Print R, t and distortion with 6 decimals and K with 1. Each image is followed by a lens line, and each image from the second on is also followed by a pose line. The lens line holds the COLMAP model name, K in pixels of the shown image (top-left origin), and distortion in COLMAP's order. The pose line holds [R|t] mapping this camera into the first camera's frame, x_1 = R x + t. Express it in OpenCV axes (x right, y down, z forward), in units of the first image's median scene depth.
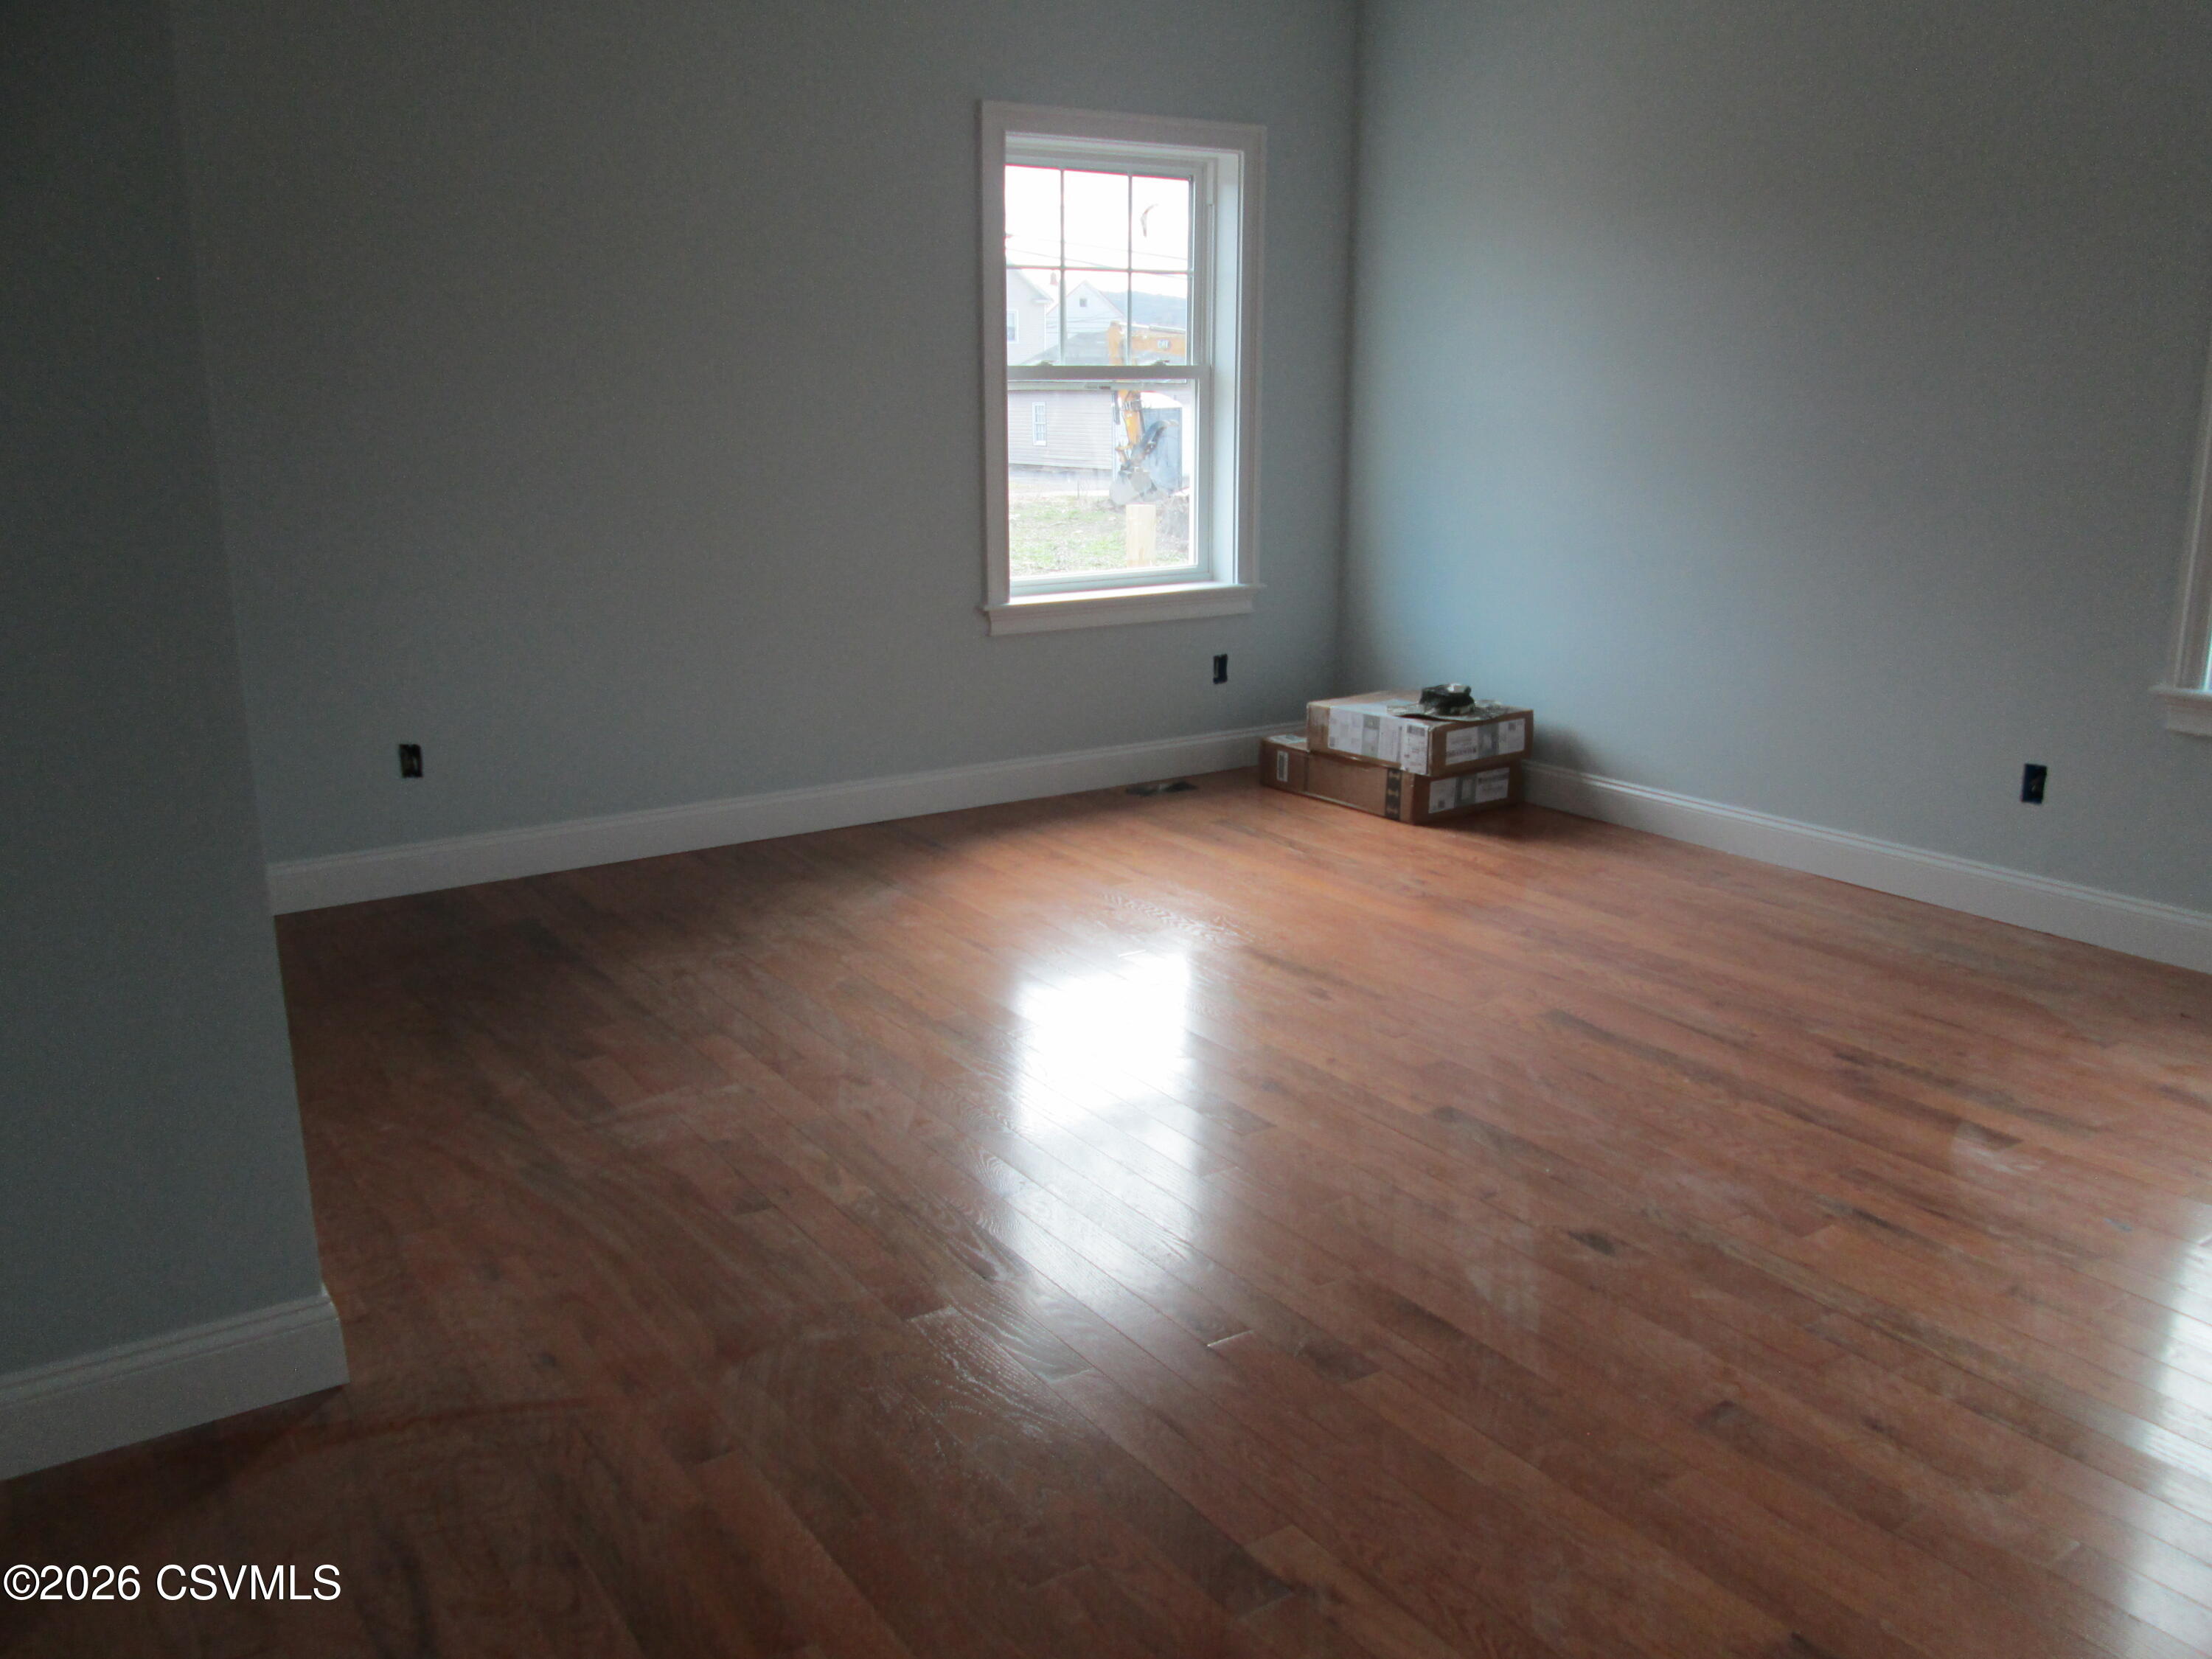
lens RADIAL K [[1822.3, 0, 1106.0], [0, 1822.3, 829.5], [0, 0, 1]] dist [-0.033865, -0.003913]
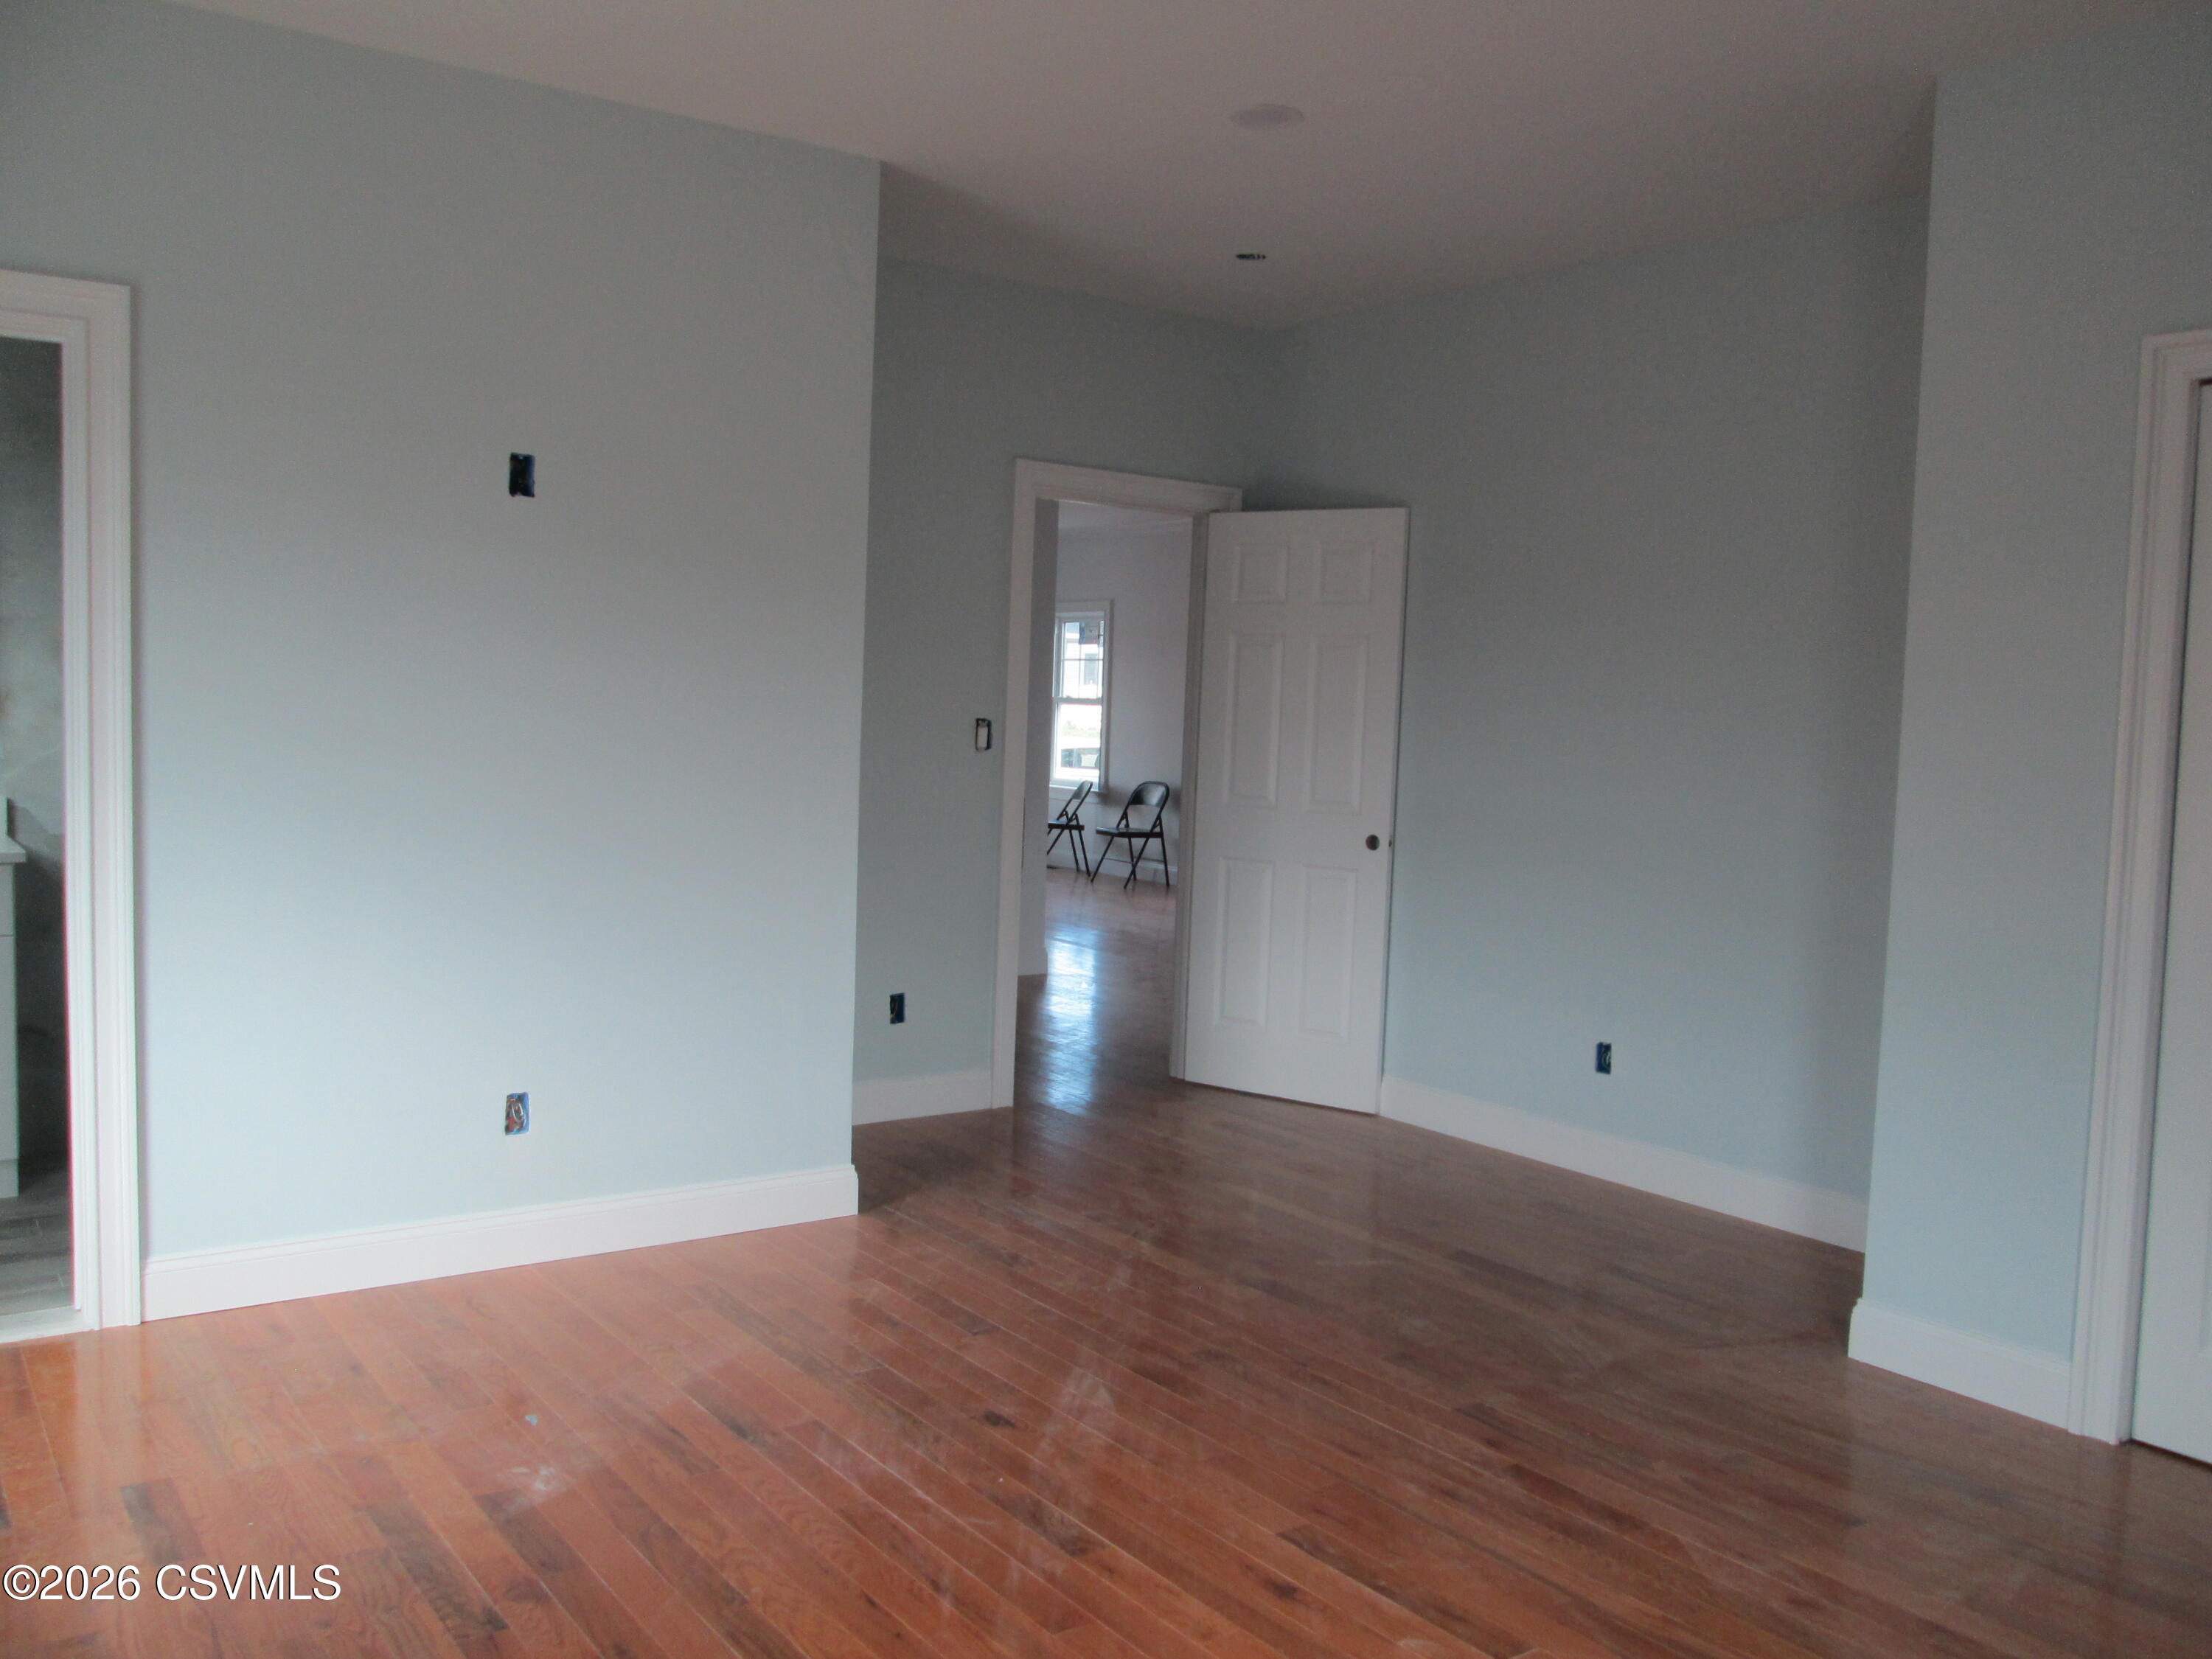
lens RADIAL K [[1822.3, 0, 1106.0], [0, 1822.3, 829.5], [0, 0, 1]] dist [-0.033865, -0.003913]
pose [[-0.998843, -0.019301, -0.044040, 0.232574], [-0.031996, 0.950484, 0.309121, -0.461960], [0.035893, 0.310172, -0.950003, 1.819533]]
